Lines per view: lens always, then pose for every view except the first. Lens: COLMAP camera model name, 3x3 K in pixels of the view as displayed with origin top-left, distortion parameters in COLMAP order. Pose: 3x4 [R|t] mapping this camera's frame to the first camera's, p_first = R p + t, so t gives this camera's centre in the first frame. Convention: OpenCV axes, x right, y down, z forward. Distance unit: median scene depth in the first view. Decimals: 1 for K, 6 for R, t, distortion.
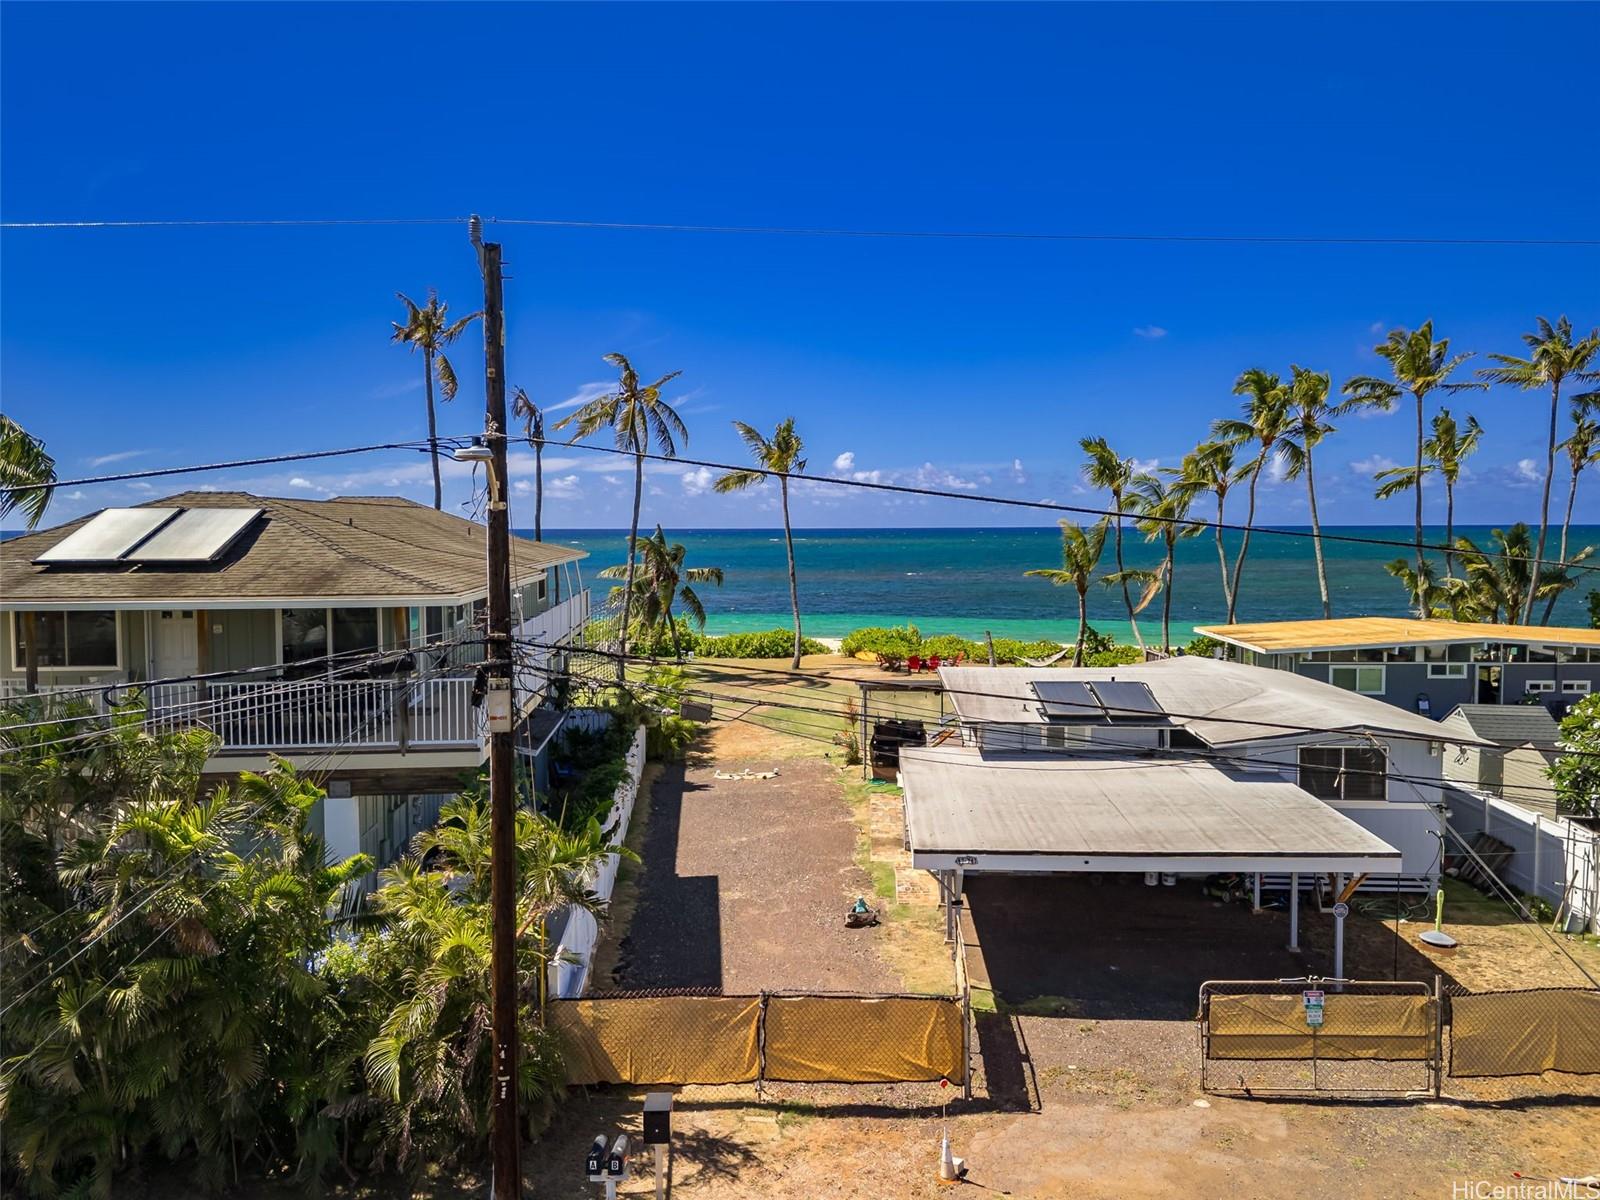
lens RADIAL K [[1195.7, 0, 807.0], [0, 1195.7, 607.4], [0, 0, 1]] dist [0.110637, -0.116881]
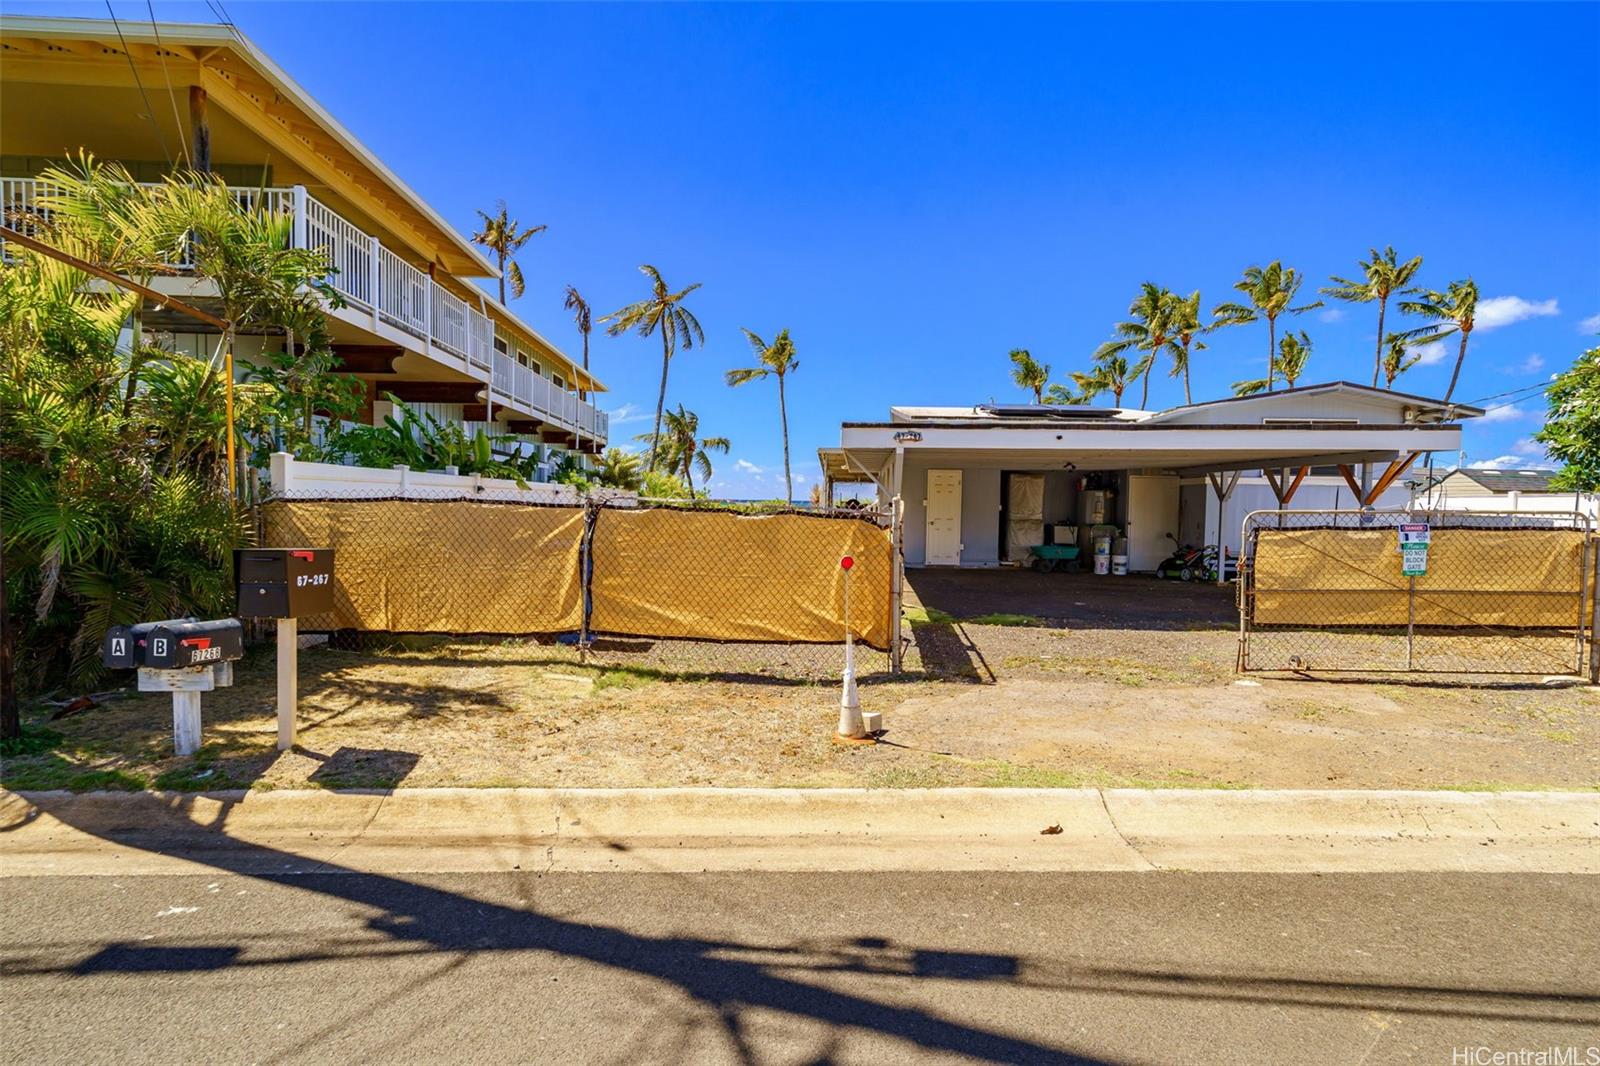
lens RADIAL K [[814.2, 0, 800.0], [0, 814.2, 533.0], [0, 0, 1]] dist [0.007370, -0.000128]
pose [[0.999700, 0.016667, -0.017974, 0.059965], [-0.017006, 0.999678, -0.018851, 0.235930], [0.017654, 0.019151, 0.999661, 0.384086]]
